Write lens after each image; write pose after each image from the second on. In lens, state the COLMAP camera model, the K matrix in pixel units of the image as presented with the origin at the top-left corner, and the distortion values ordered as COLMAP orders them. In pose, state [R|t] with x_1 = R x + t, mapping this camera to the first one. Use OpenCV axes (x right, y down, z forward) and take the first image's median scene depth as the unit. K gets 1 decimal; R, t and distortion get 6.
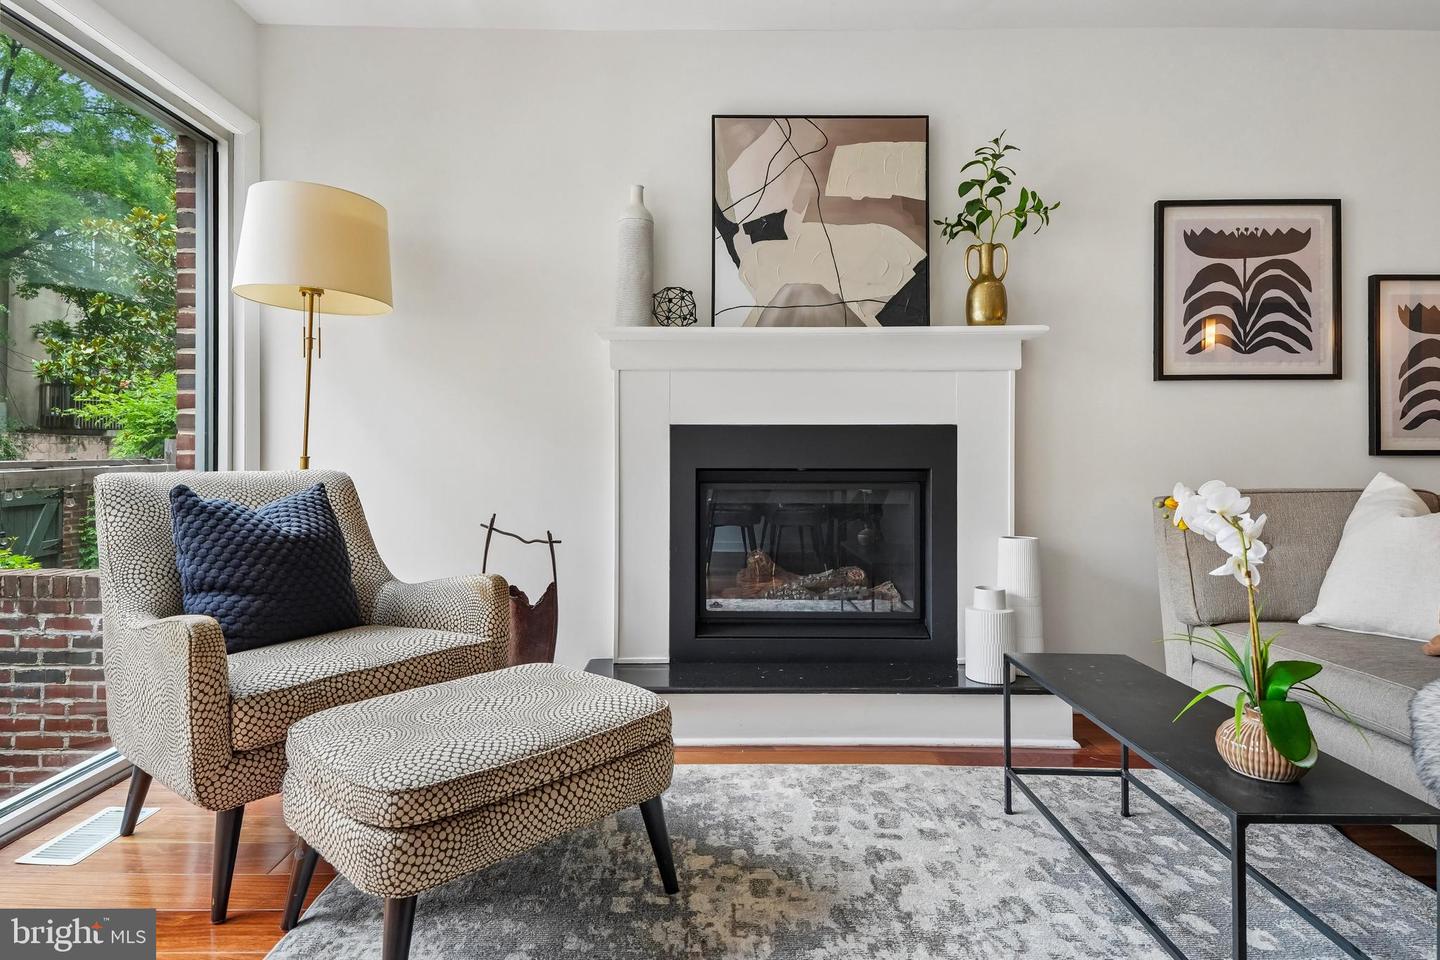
lens RADIAL K [[788.5, 0, 715.3], [0, 788.5, 465.0], [0, 0, 1]] dist [0.033890, 0.000359]
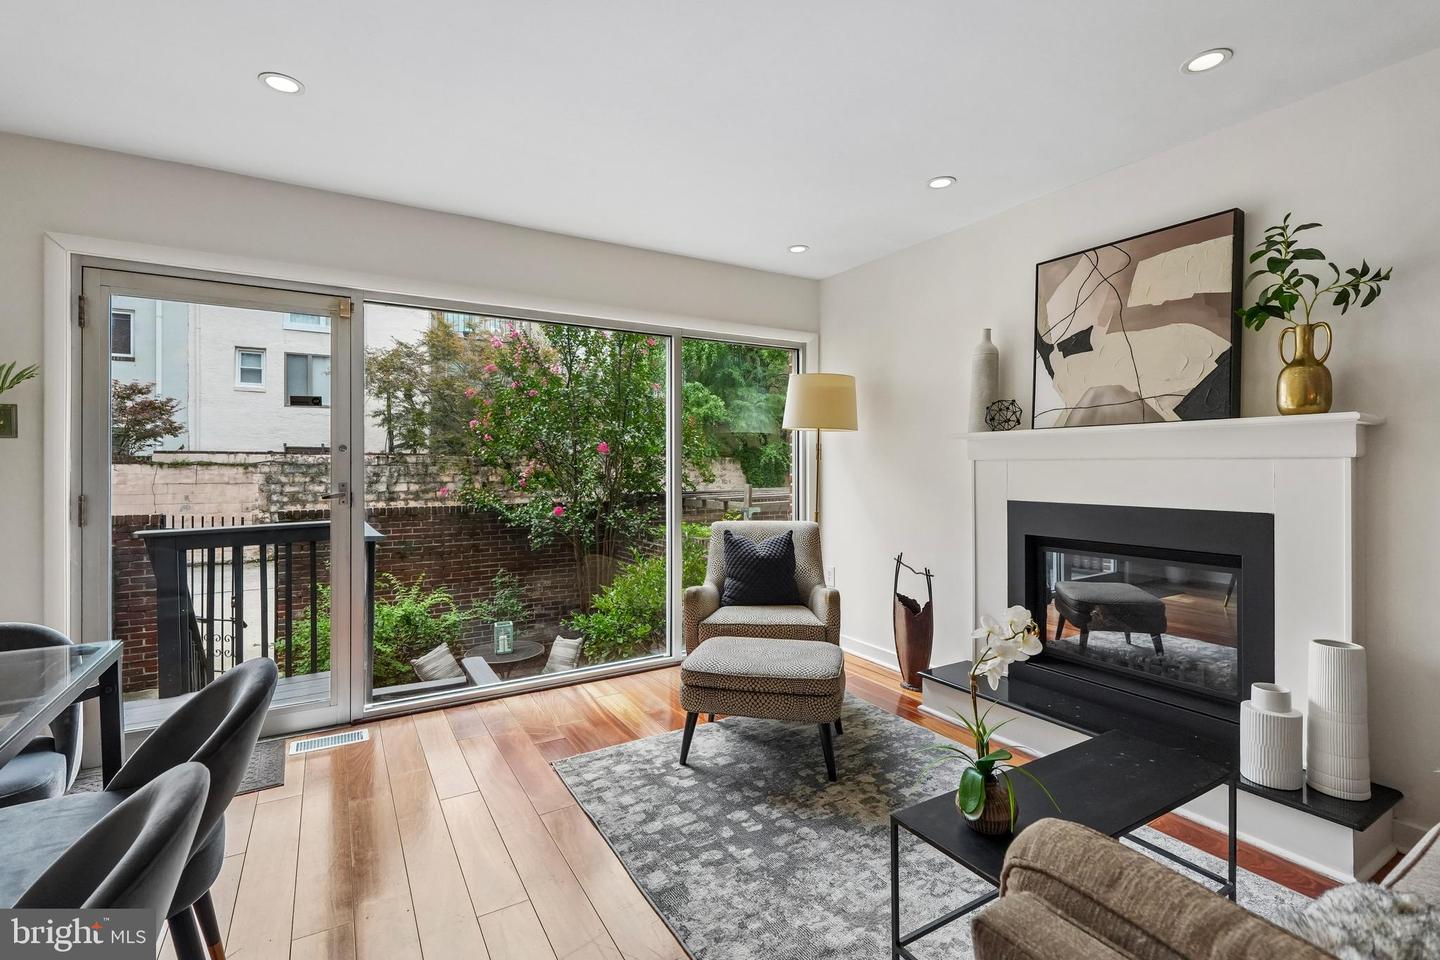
lens RADIAL K [[646.3, 0, 715.0], [0, 646.3, 472.5], [0, 0, 1]] dist [-0.004983, -0.000921]
pose [[0.512553, 0.007438, -0.858624, 0.637699], [-0.002388, 0.999971, 0.007237, -0.106579], [0.858652, -0.001659, 0.512556, 0.008307]]
